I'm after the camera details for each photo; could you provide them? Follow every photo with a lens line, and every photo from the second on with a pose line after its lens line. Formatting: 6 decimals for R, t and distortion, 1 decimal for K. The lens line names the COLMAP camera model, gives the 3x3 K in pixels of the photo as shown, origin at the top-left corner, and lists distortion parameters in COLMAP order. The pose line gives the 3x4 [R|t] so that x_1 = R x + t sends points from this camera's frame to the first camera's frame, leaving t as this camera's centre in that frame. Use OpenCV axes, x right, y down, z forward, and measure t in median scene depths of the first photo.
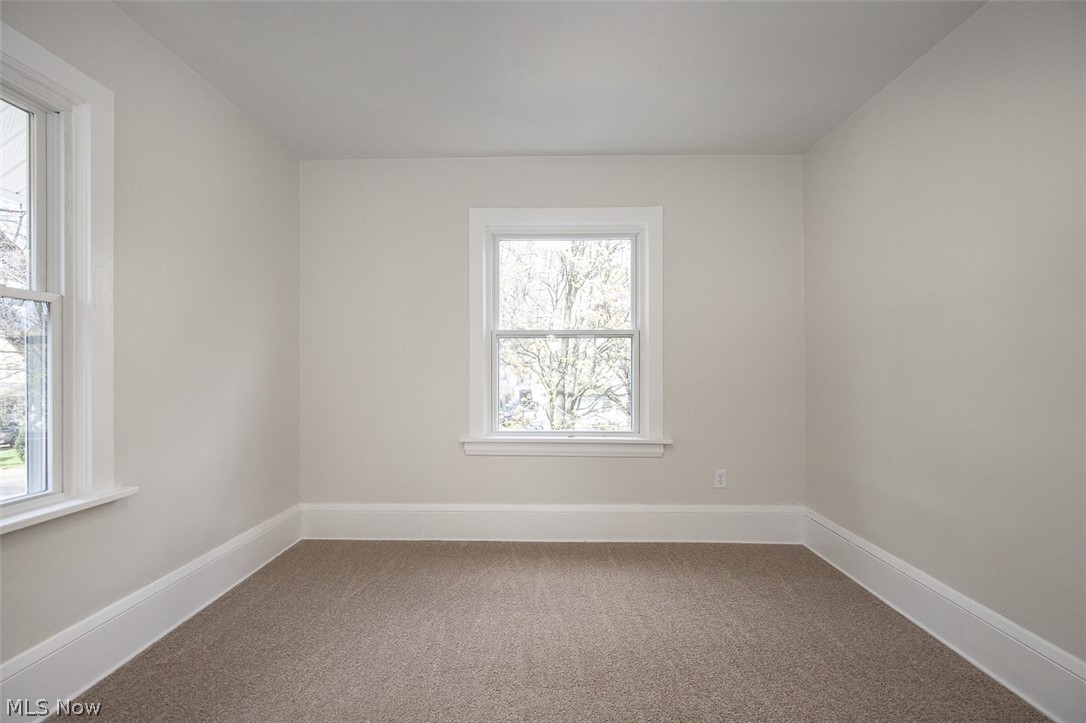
lens RADIAL K [[542.3, 0, 543.0], [0, 542.3, 364.2], [0, 0, 1]] dist [0.013024, -0.000186]
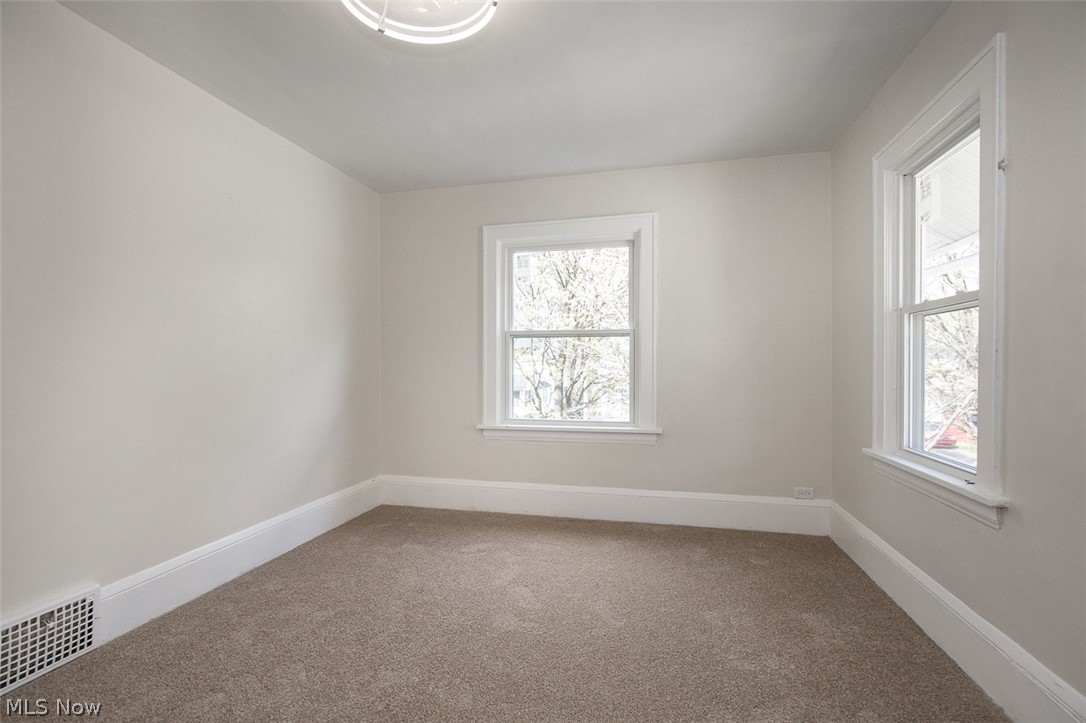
lens RADIAL K [[498.5, 0, 543.1], [0, 498.5, 367.0], [0, 0, 1]] dist [-0.001148, -0.000267]
pose [[0.979178, 0.000101, -0.203006, 0.197107], [0.002623, 0.999910, 0.013149, -0.000573], [0.202989, -0.013408, 0.979089, -0.018186]]
